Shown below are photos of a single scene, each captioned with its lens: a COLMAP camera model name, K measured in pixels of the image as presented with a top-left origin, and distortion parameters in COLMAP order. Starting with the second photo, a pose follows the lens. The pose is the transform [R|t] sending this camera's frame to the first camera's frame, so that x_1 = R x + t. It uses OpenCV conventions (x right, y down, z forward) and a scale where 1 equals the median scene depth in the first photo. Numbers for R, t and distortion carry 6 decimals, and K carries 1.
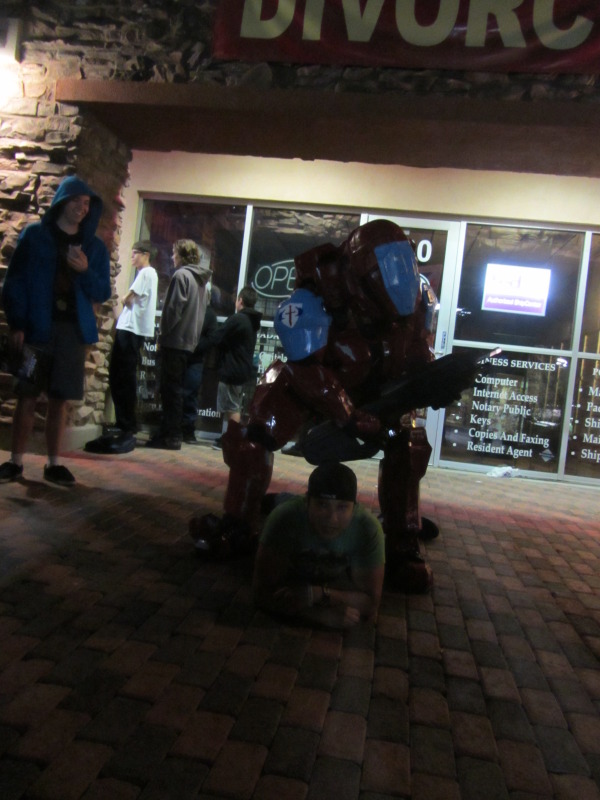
lens RADIAL K [[658.7, 0, 300.8], [0, 658.7, 399.7], [0, 0, 1]] dist [-0.006724, 0.006589]
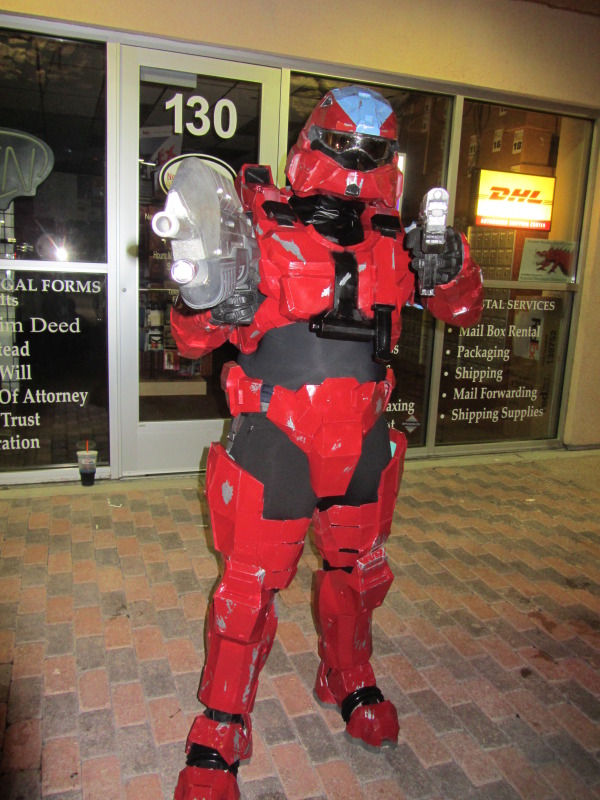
lens RADIAL K [[658.7, 0, 300.7], [0, 658.7, 397.4], [0, 0, 1]] dist [-0.006724, 0.006589]
pose [[0.896064, -0.151299, 0.417345, -0.033134], [0.061261, 0.973278, 0.221309, -0.112519], [-0.439677, -0.172740, 0.881388, 0.423901]]
